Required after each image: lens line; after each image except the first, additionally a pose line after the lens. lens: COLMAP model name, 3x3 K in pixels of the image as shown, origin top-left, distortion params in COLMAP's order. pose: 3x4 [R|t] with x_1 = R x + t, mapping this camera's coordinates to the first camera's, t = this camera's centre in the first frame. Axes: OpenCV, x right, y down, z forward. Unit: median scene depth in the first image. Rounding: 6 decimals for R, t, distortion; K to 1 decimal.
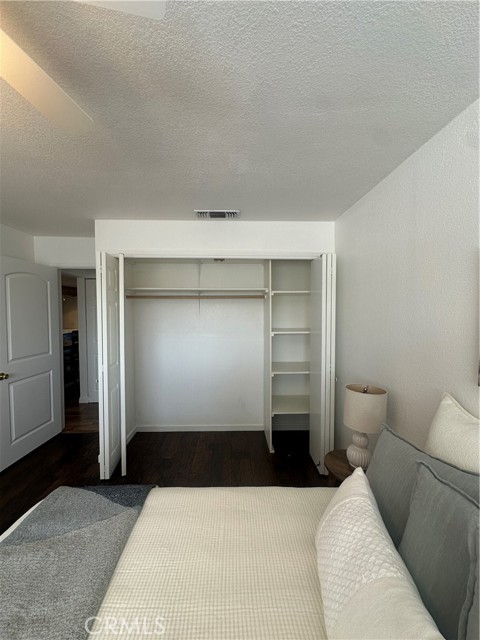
lens RADIAL K [[255.9, 0, 241.4], [0, 255.9, 318.4], [0, 0, 1]] dist [-0.006539, 0.001804]
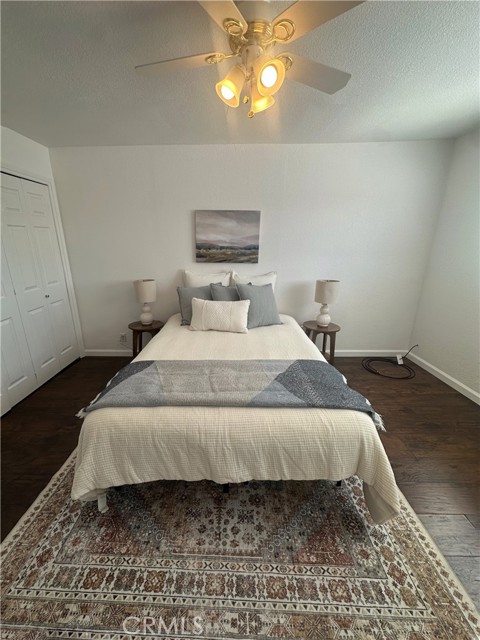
lens RADIAL K [[255.9, 0, 225.5], [0, 255.9, 320.0], [0, 0, 1]] dist [-0.006539, 0.001804]
pose [[0.078622, -0.290840, 0.953536, -0.634320], [0.035260, 0.956709, 0.288901, 0.018083], [-0.996281, 0.010907, 0.085474, 0.149169]]
